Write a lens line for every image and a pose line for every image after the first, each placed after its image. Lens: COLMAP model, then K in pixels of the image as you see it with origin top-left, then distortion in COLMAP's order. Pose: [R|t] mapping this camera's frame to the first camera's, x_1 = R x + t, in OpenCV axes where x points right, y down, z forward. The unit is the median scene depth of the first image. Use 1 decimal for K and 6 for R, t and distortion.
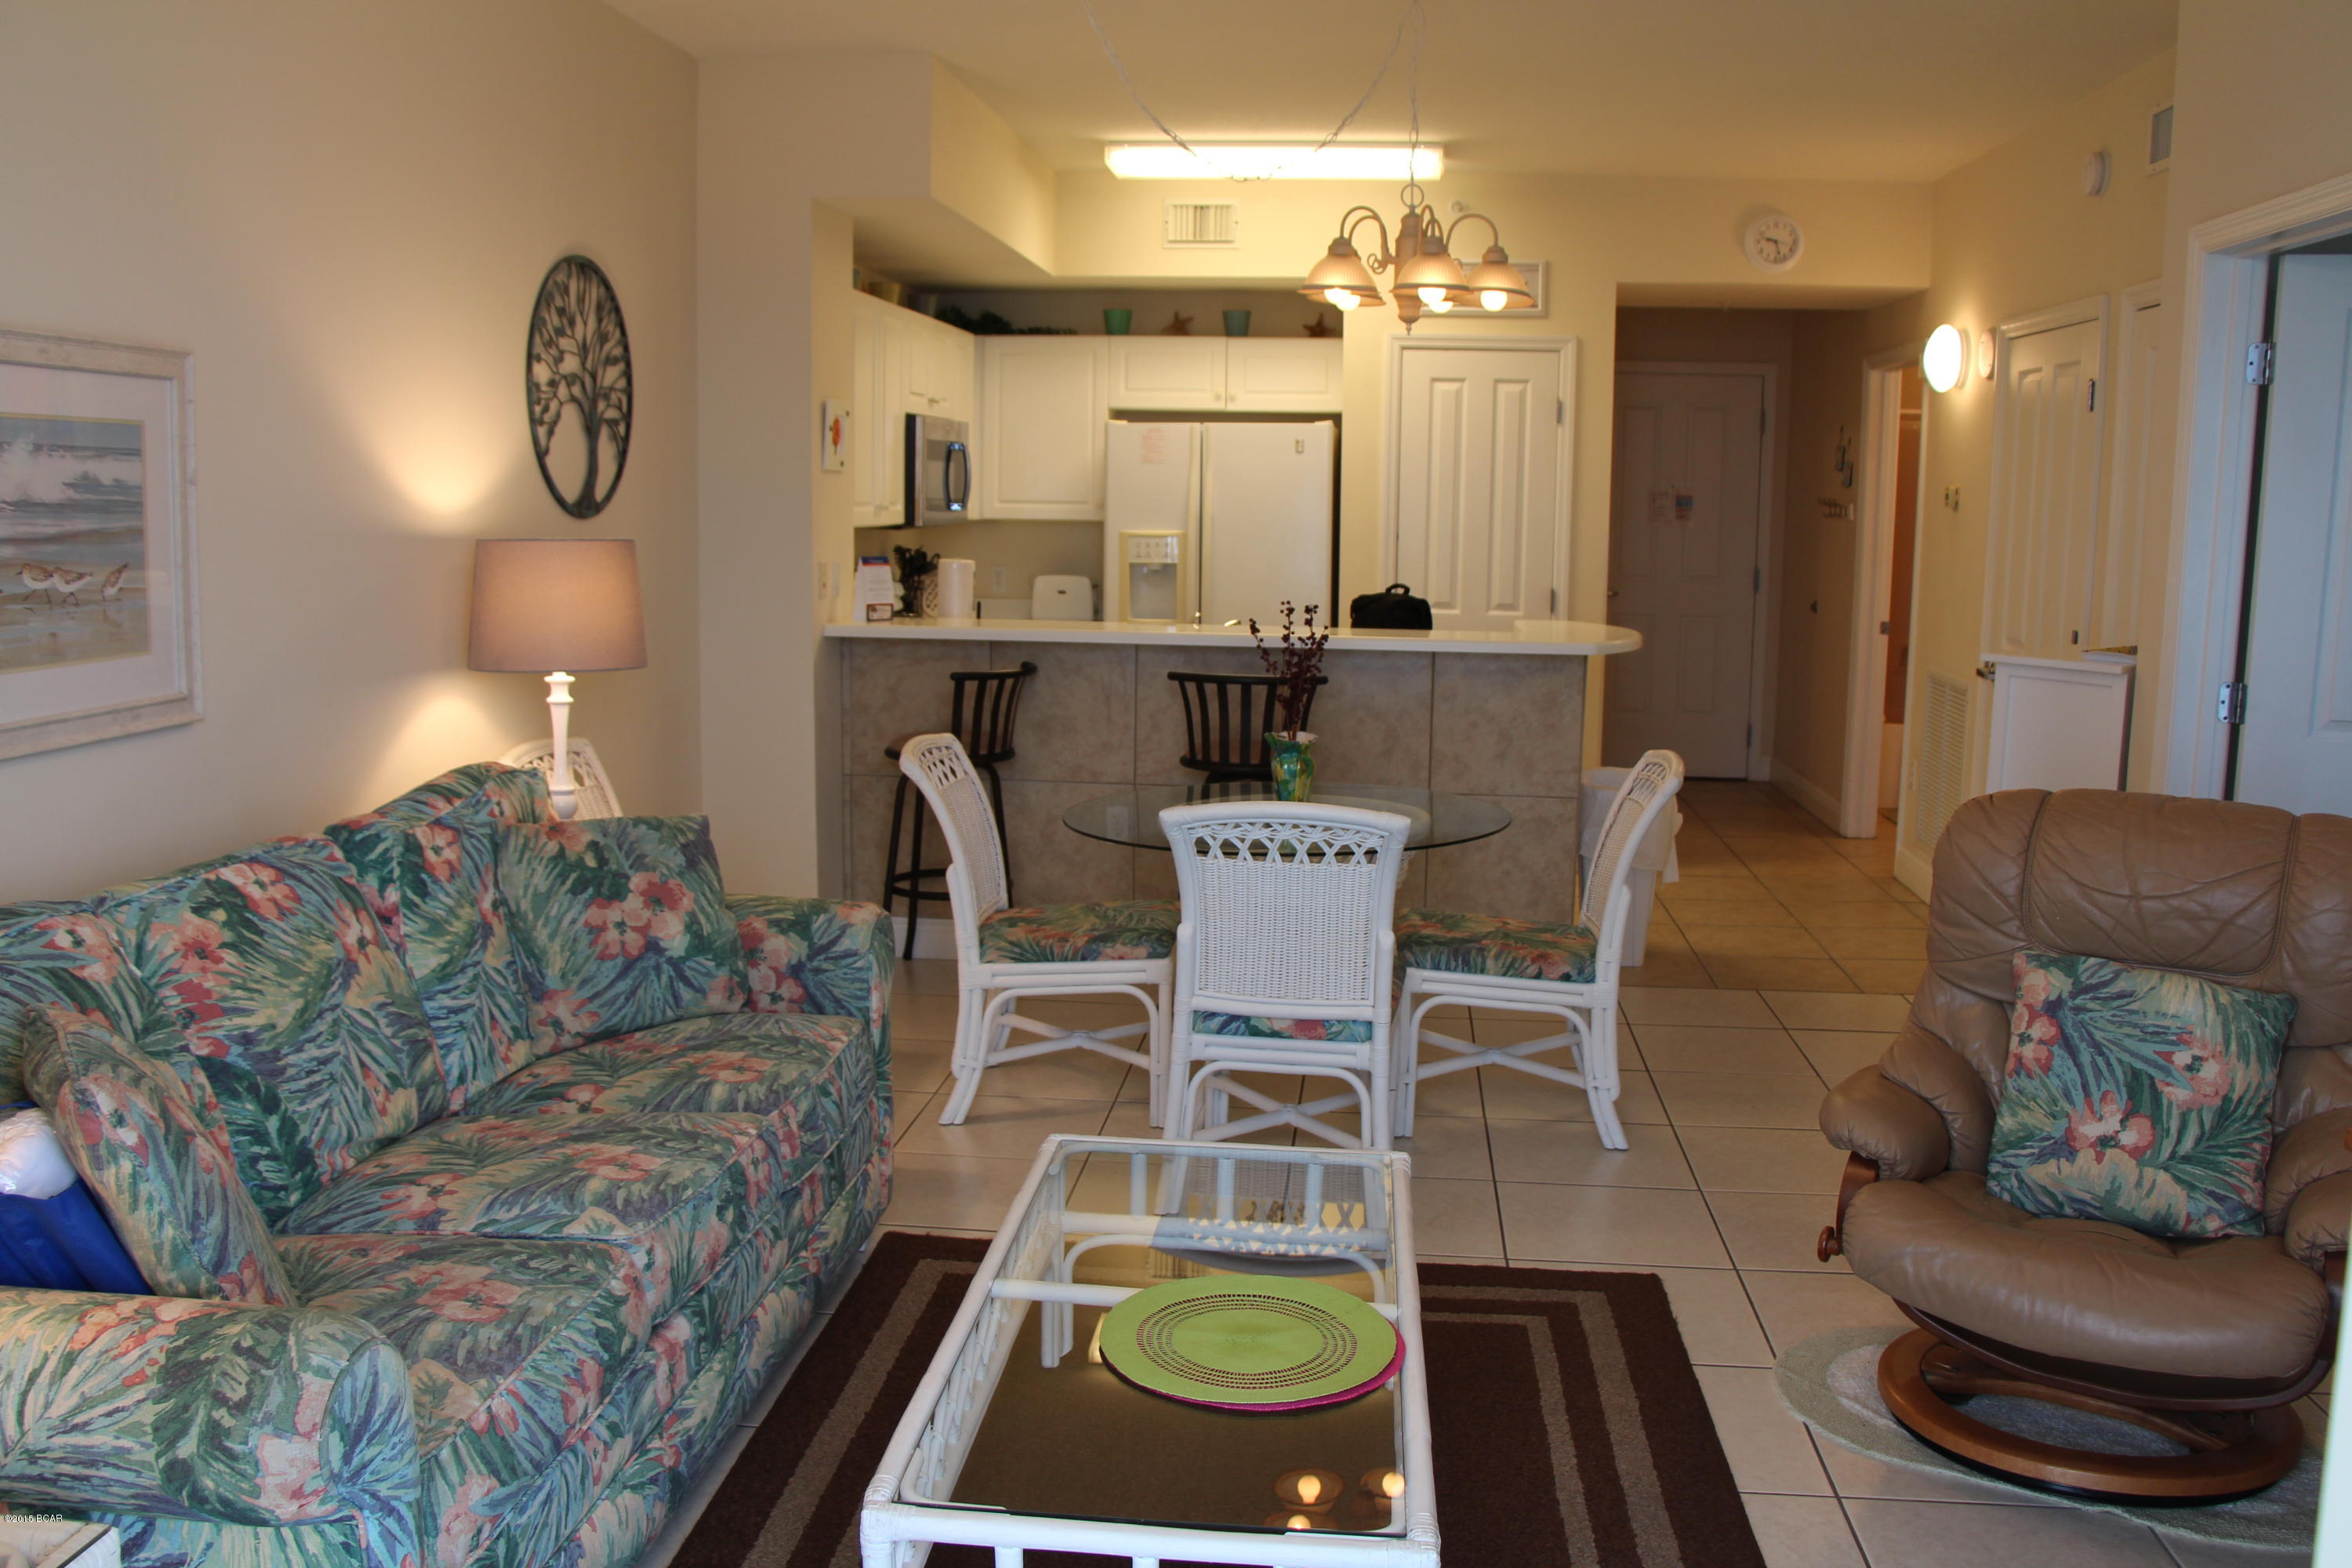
lens RADIAL K [[1936.9, 0, 1167.4], [0, 1936.9, 771.1], [0, 0, 1]] dist [-0.170174, 0.128225]
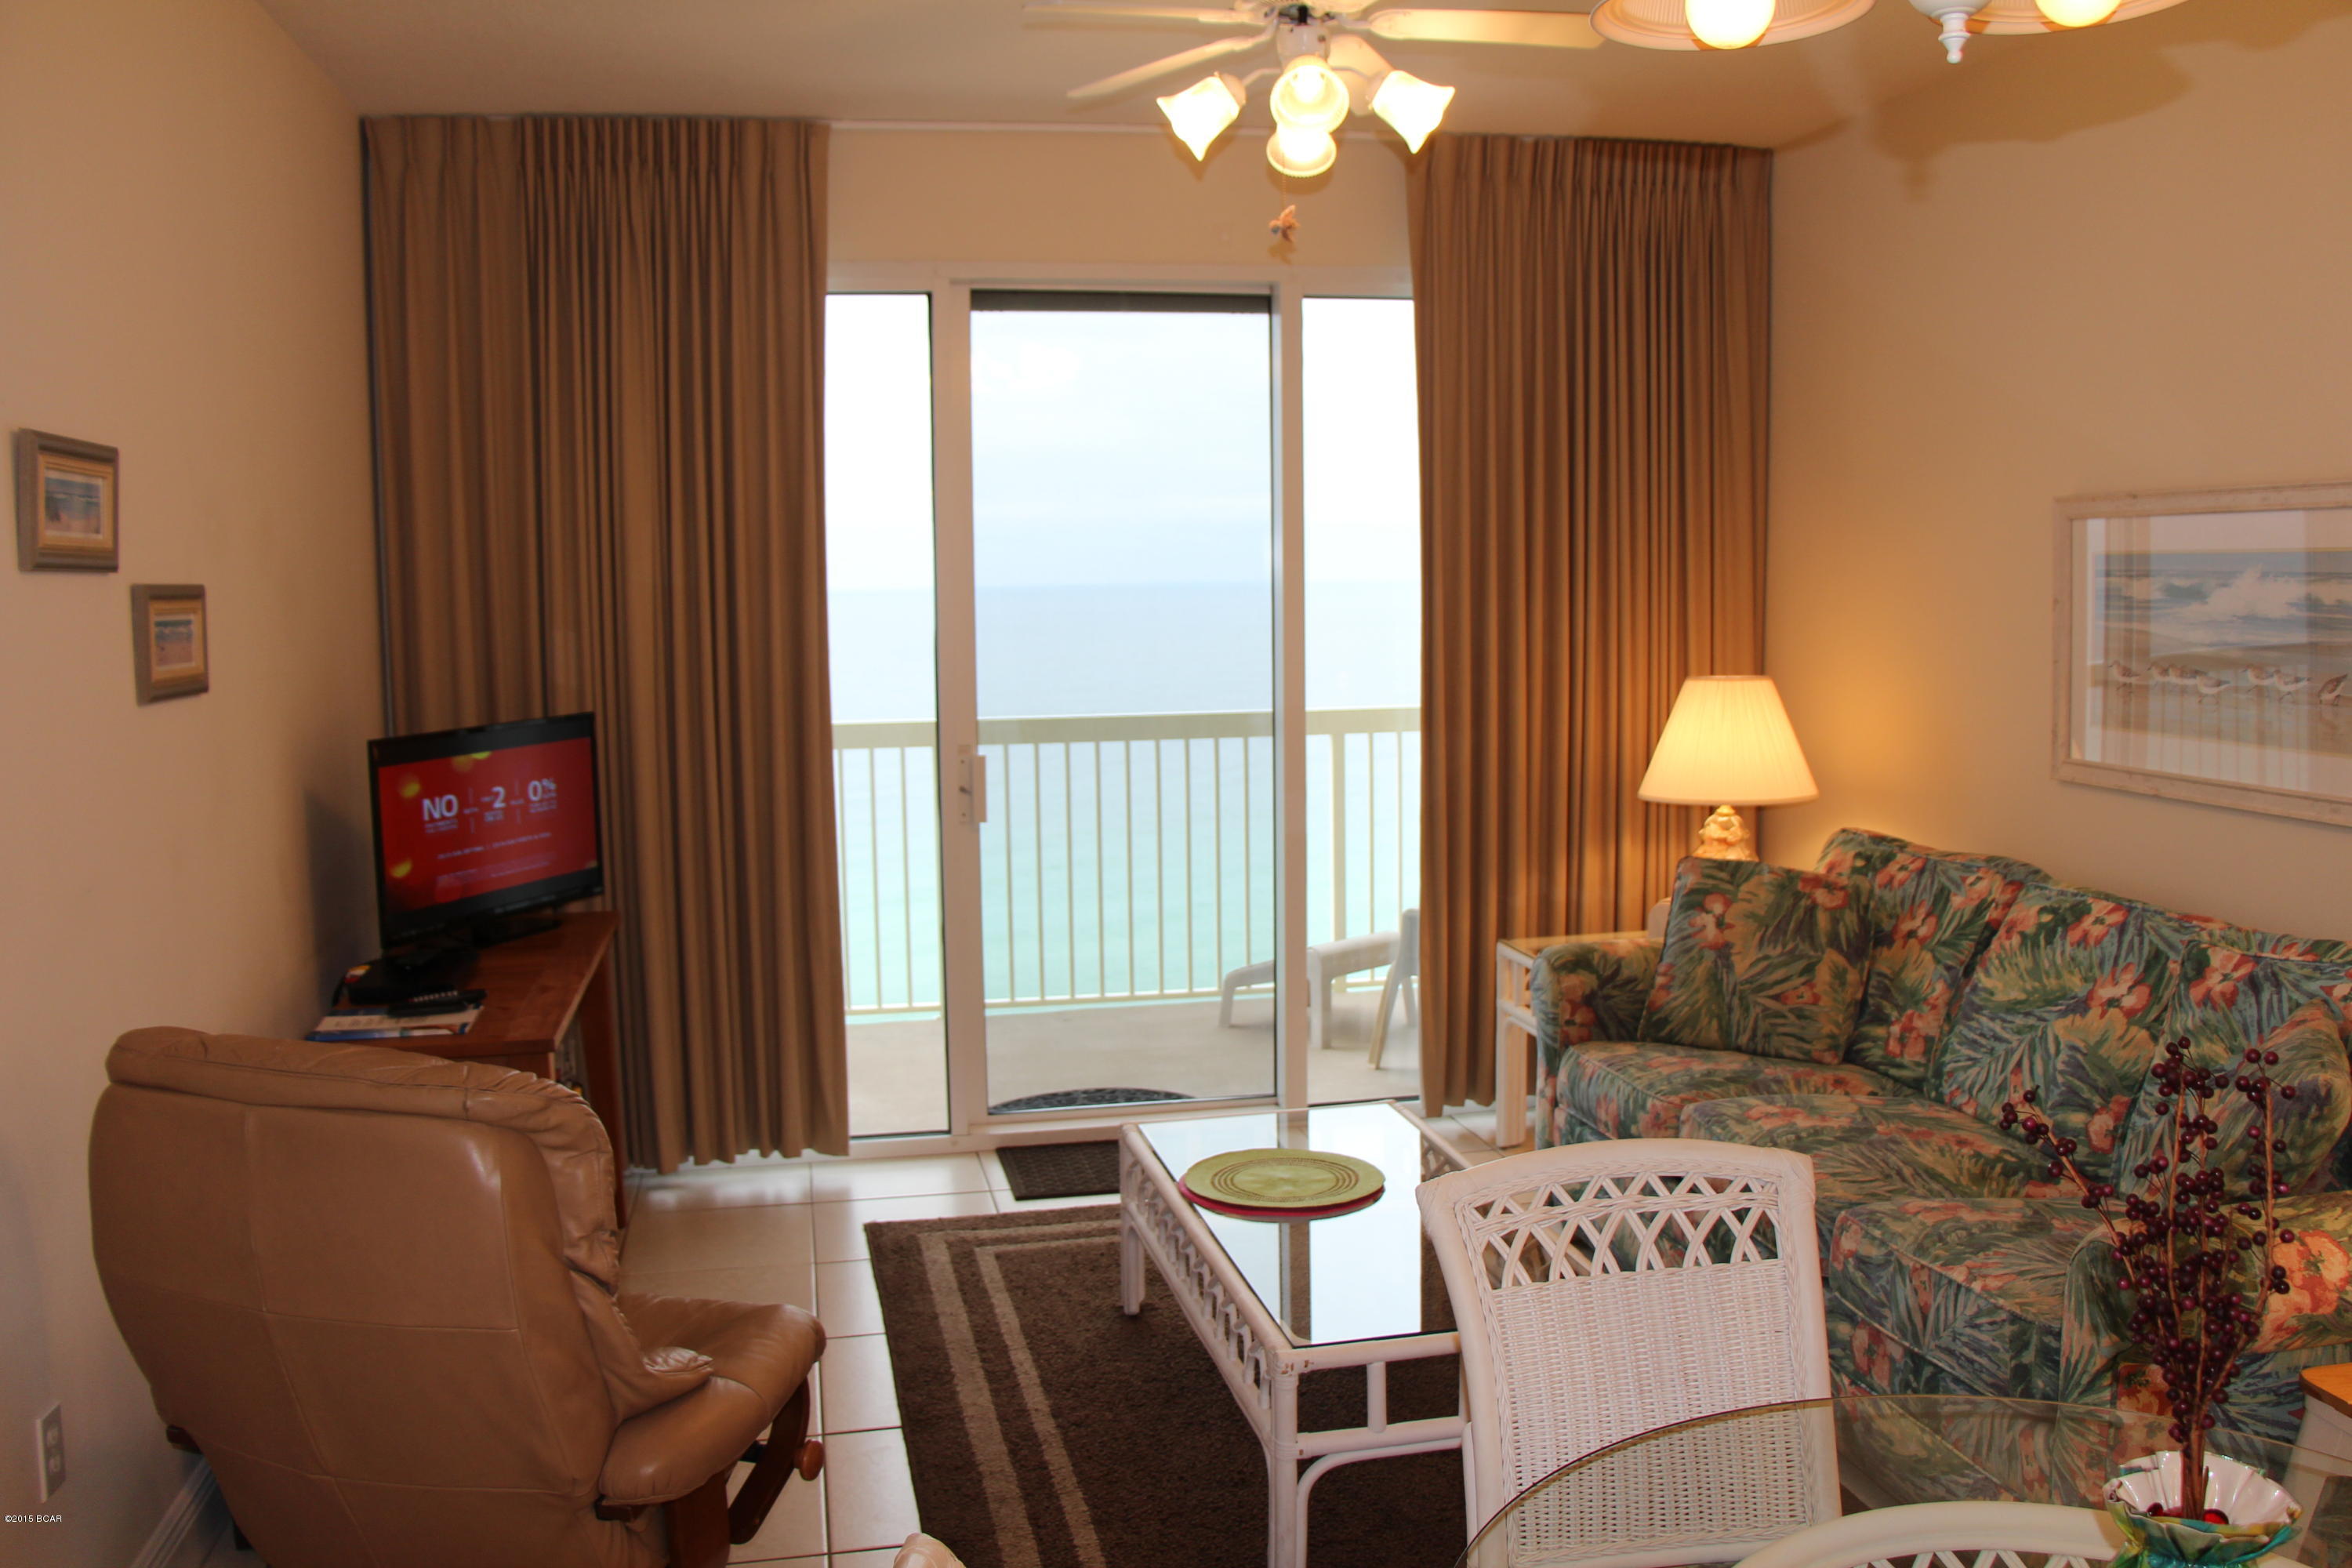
lens RADIAL K [[1936.9, 0, 1172.5], [0, 1936.9, 777.5], [0, 0, 1]] dist [-0.170174, 0.128225]
pose [[-0.950952, 0.033616, -0.307508, 0.171088], [-0.041798, 0.970999, 0.235402, -0.105462], [0.306503, 0.236709, -0.921968, 0.676815]]
